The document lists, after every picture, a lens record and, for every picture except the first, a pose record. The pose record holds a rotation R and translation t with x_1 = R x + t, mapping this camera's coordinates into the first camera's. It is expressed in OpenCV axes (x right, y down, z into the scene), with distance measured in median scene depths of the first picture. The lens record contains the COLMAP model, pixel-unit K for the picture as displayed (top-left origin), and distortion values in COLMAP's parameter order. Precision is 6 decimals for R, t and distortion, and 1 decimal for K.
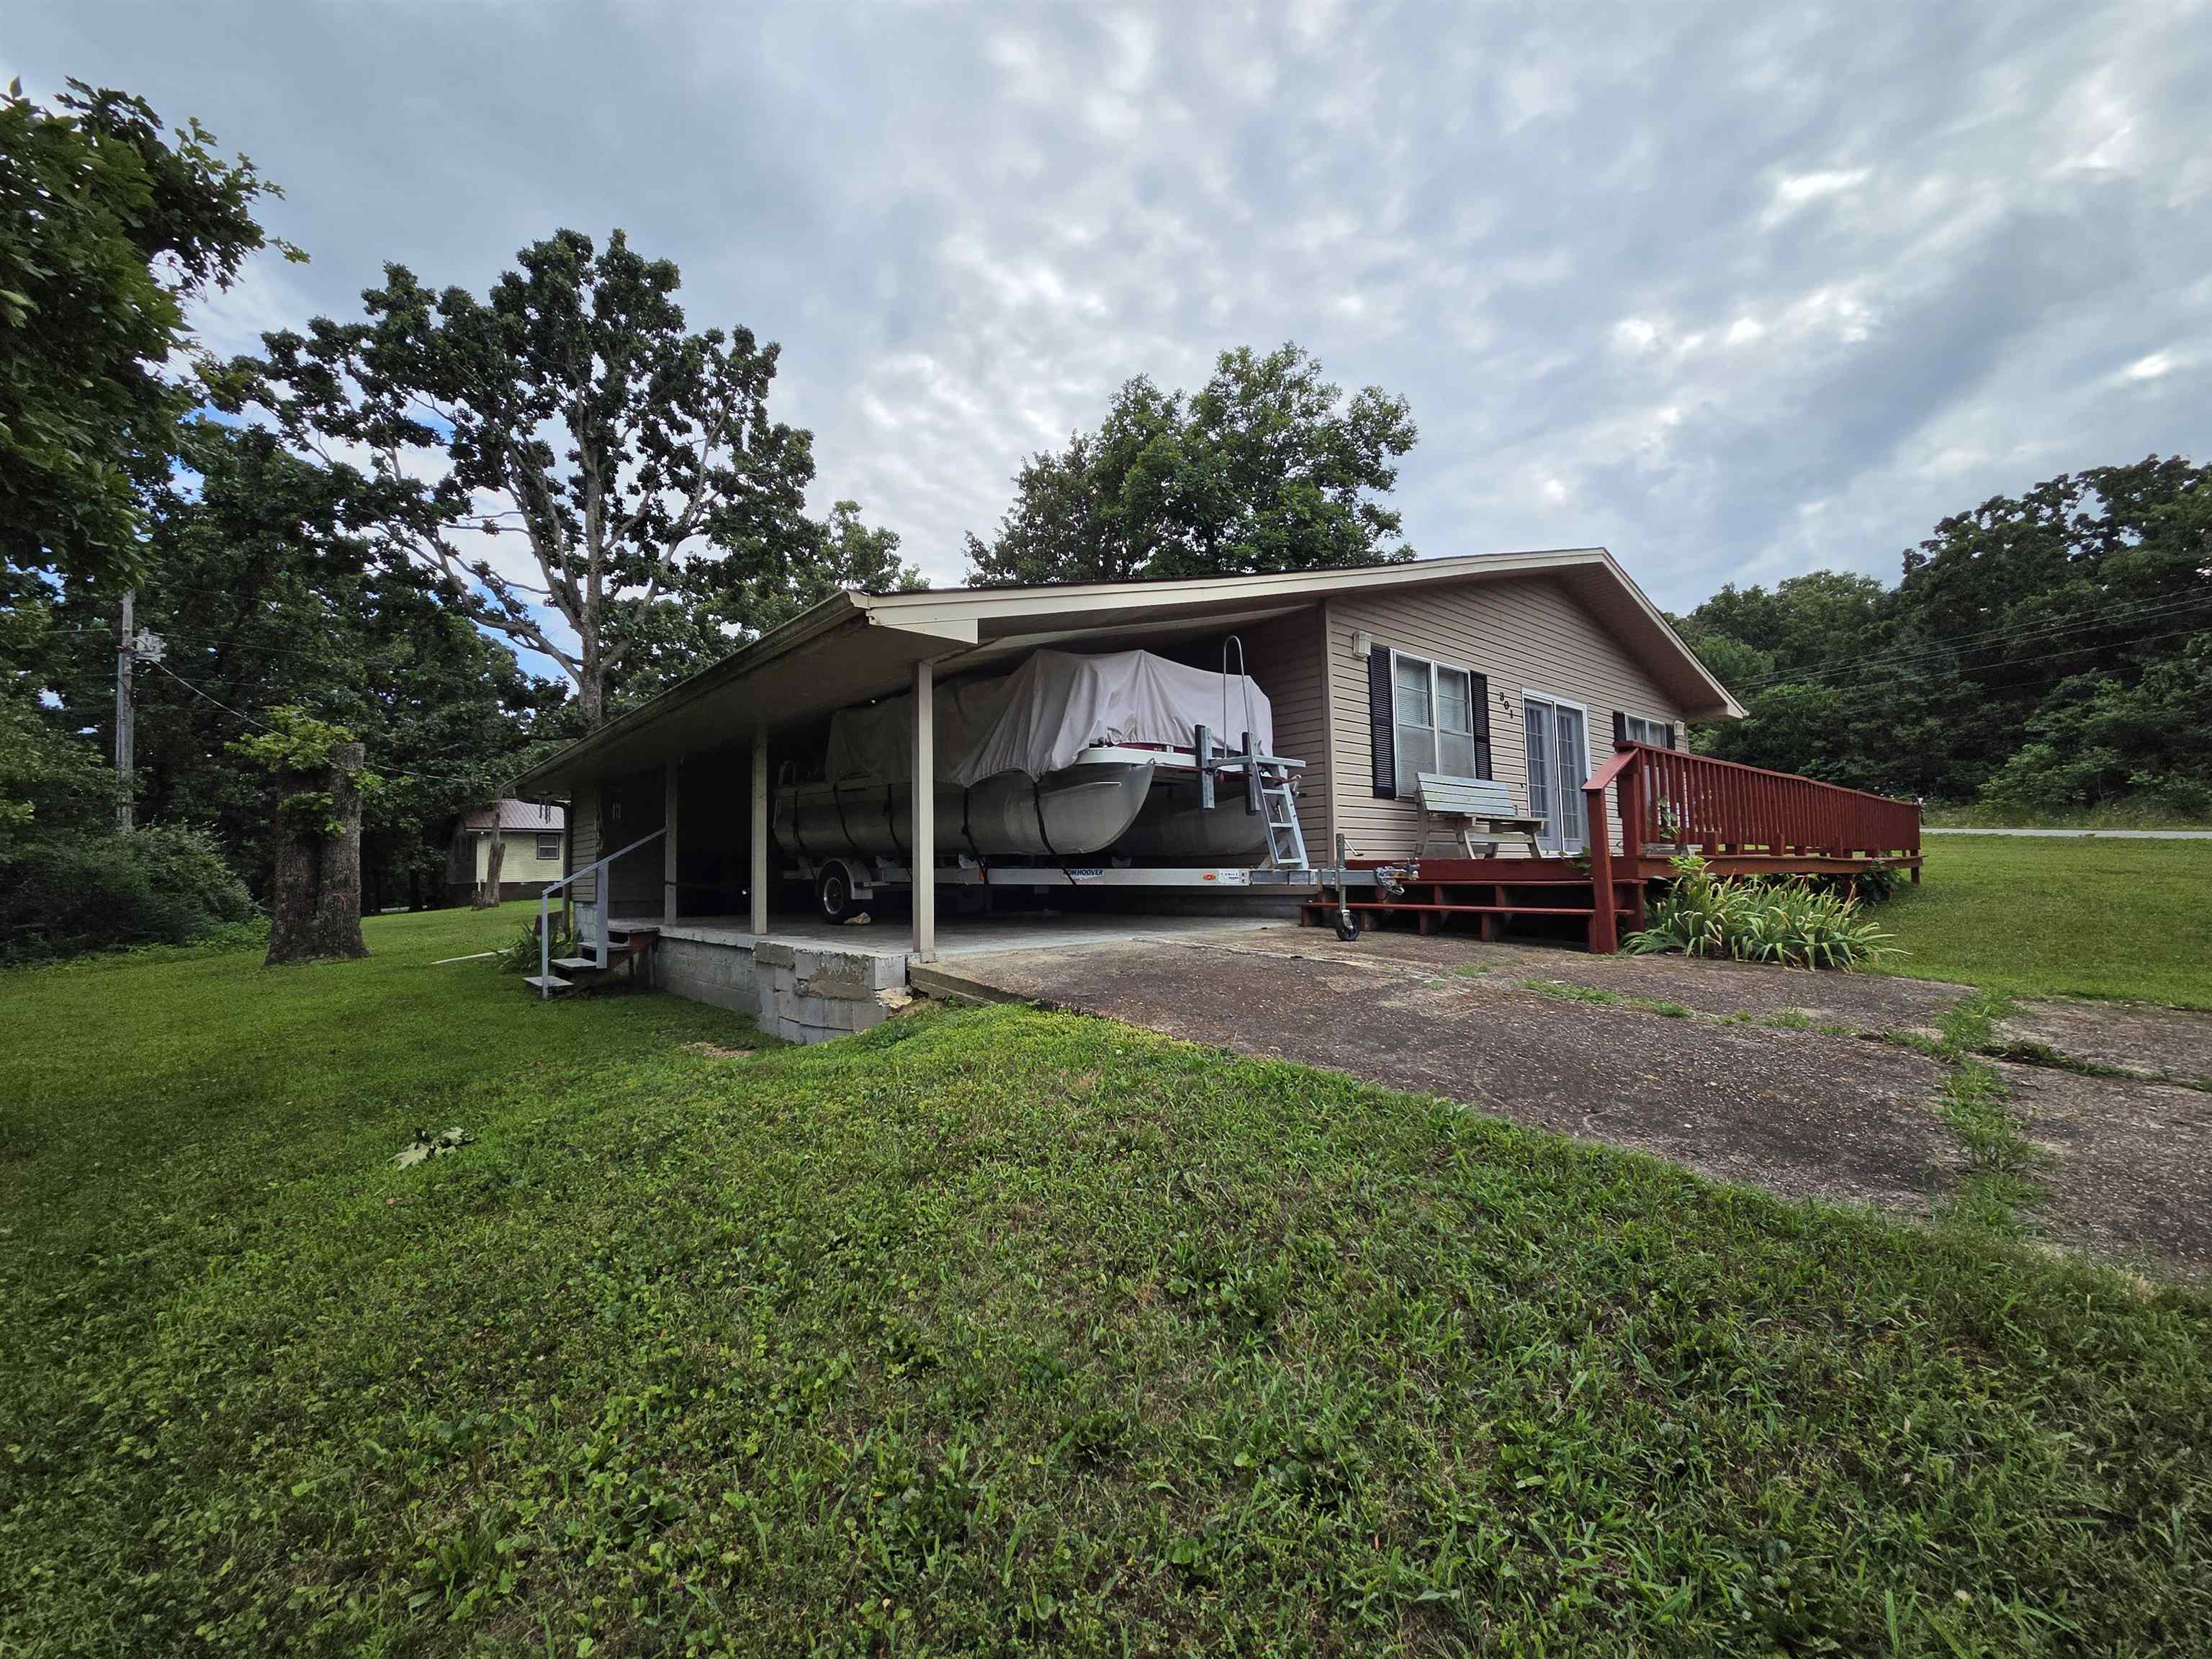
lens RADIAL K [[909.4, 0, 1099.6], [0, 909.4, 826.8], [0, 0, 1]] dist [-0.002374, 0.001230]
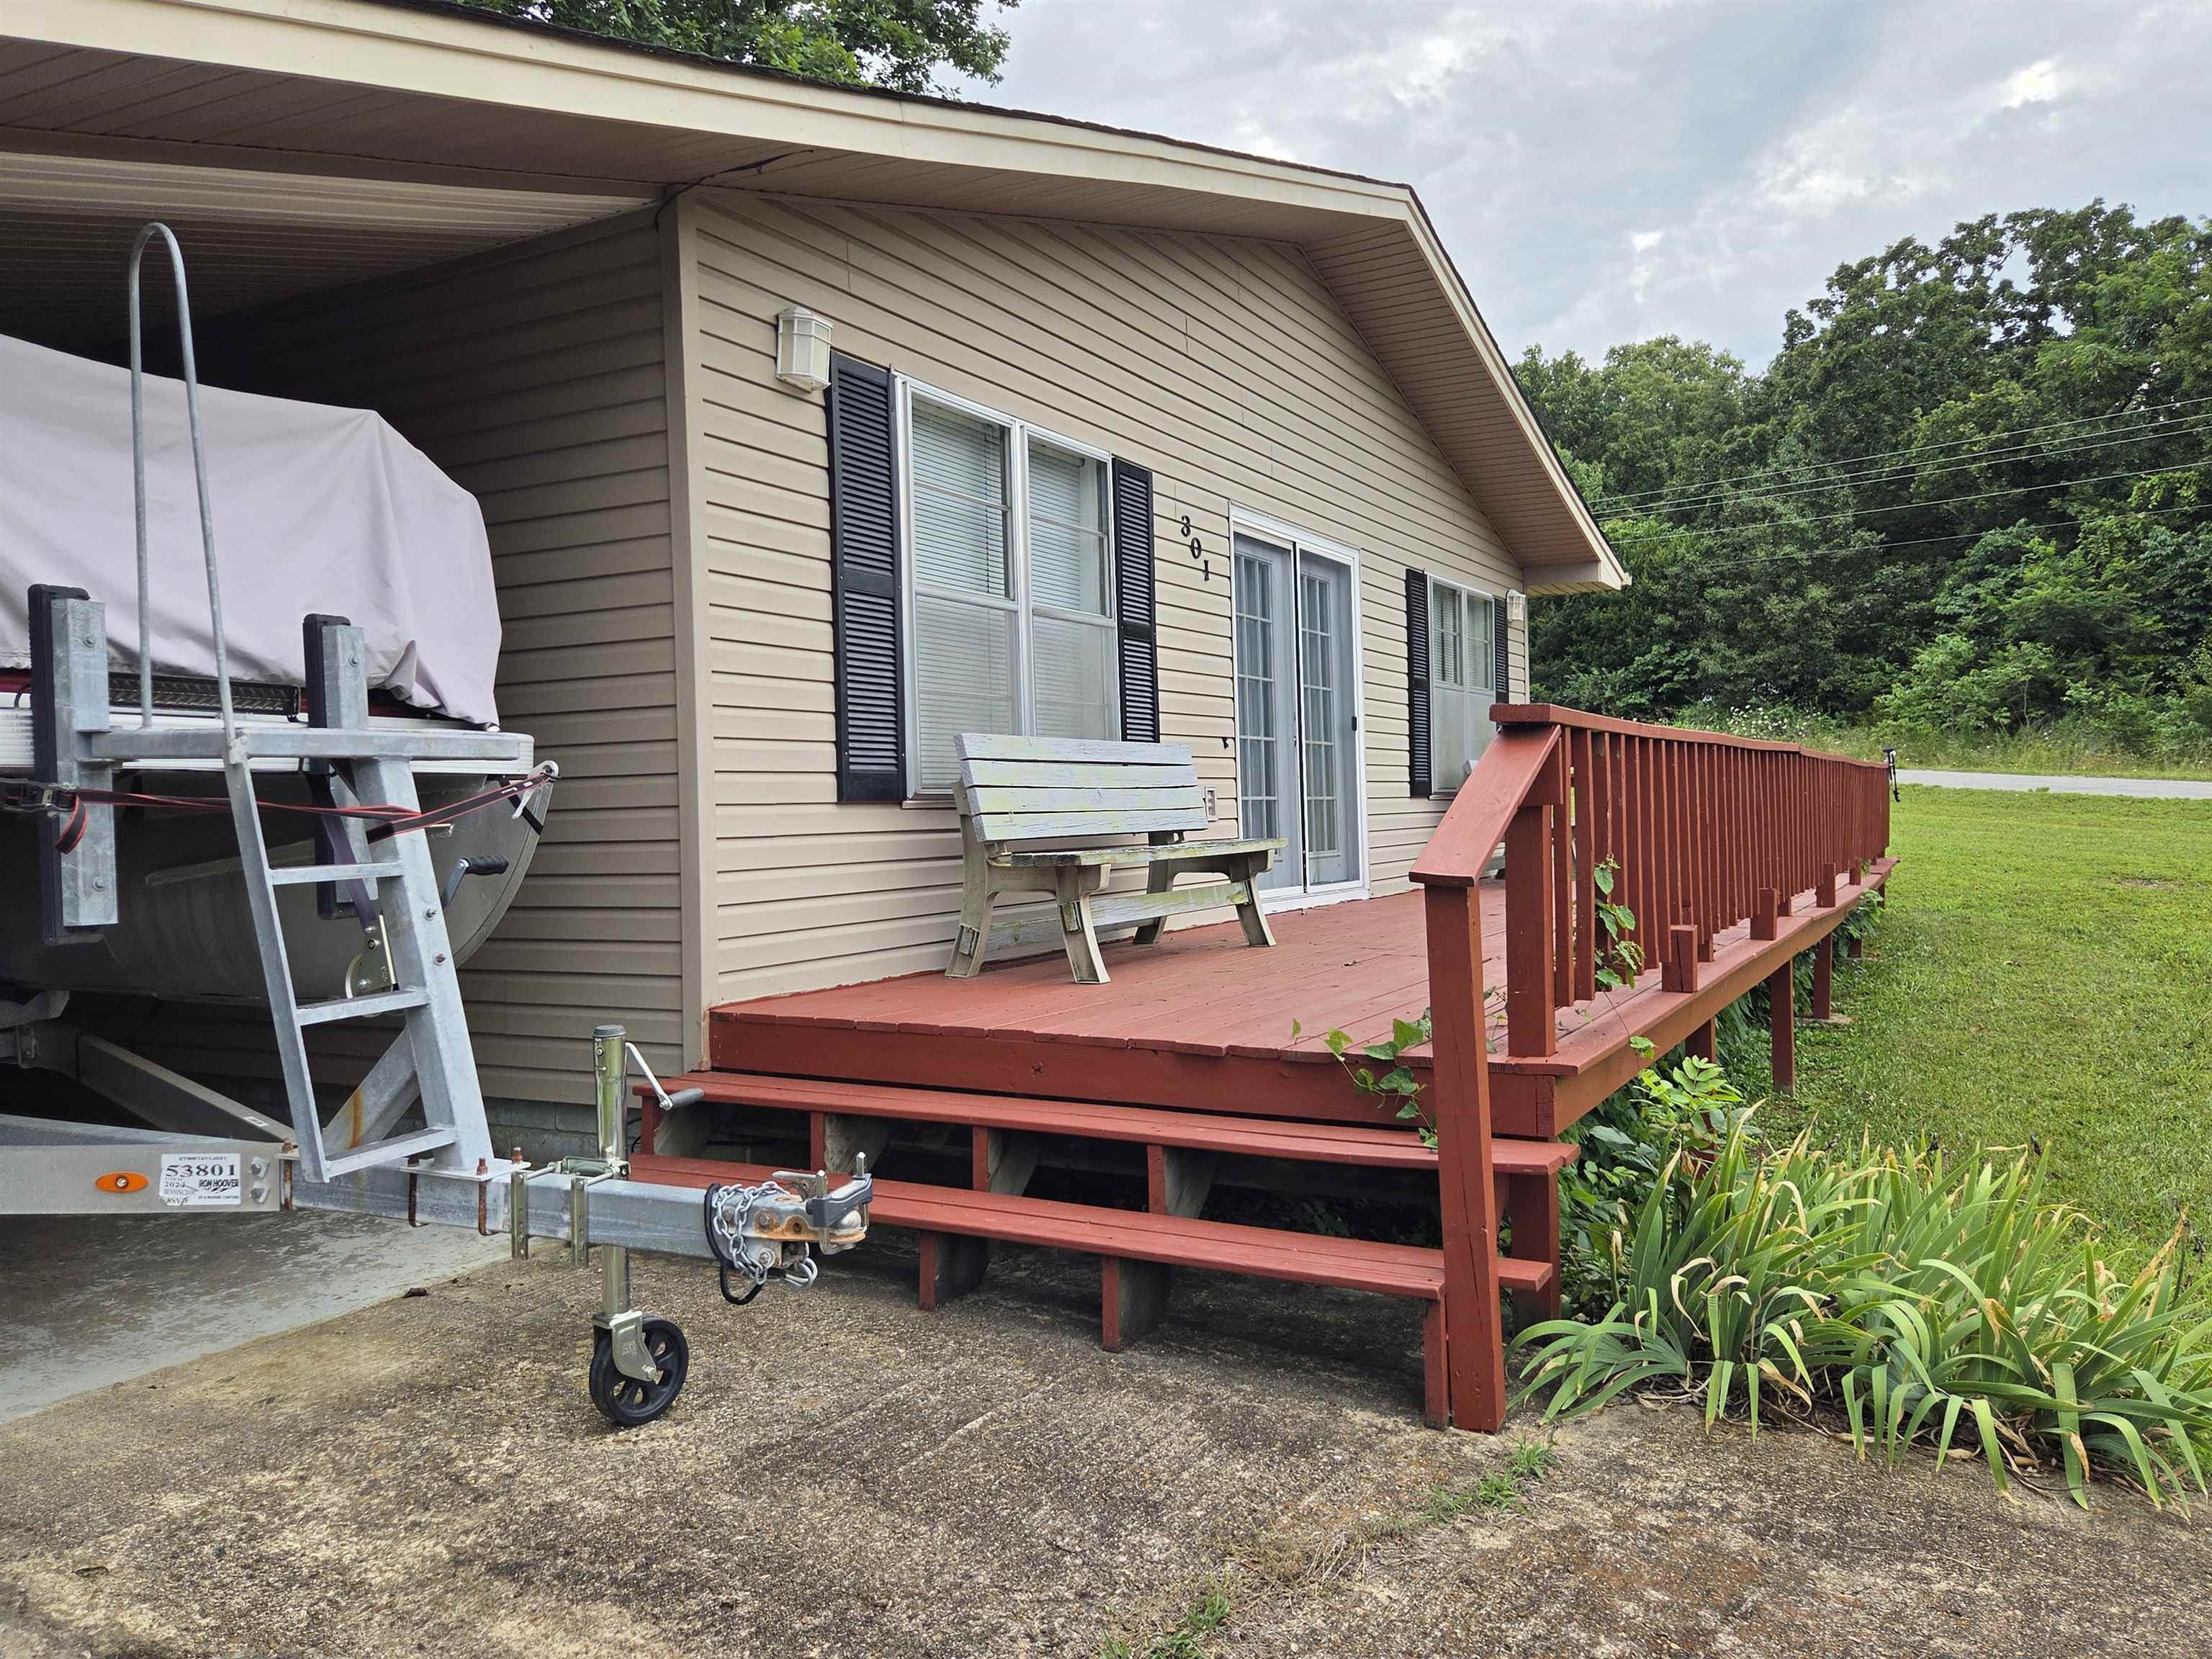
lens RADIAL K [[1650.0, 0, 1105.7], [0, 1650.0, 818.4], [0, 0, 1]] dist [0.059842, -0.009199]
pose [[0.933628, -0.005576, 0.358201, 0.106614], [-0.014989, 0.998395, 0.054612, -0.039099], [-0.357930, -0.056356, 0.932046, 0.234982]]
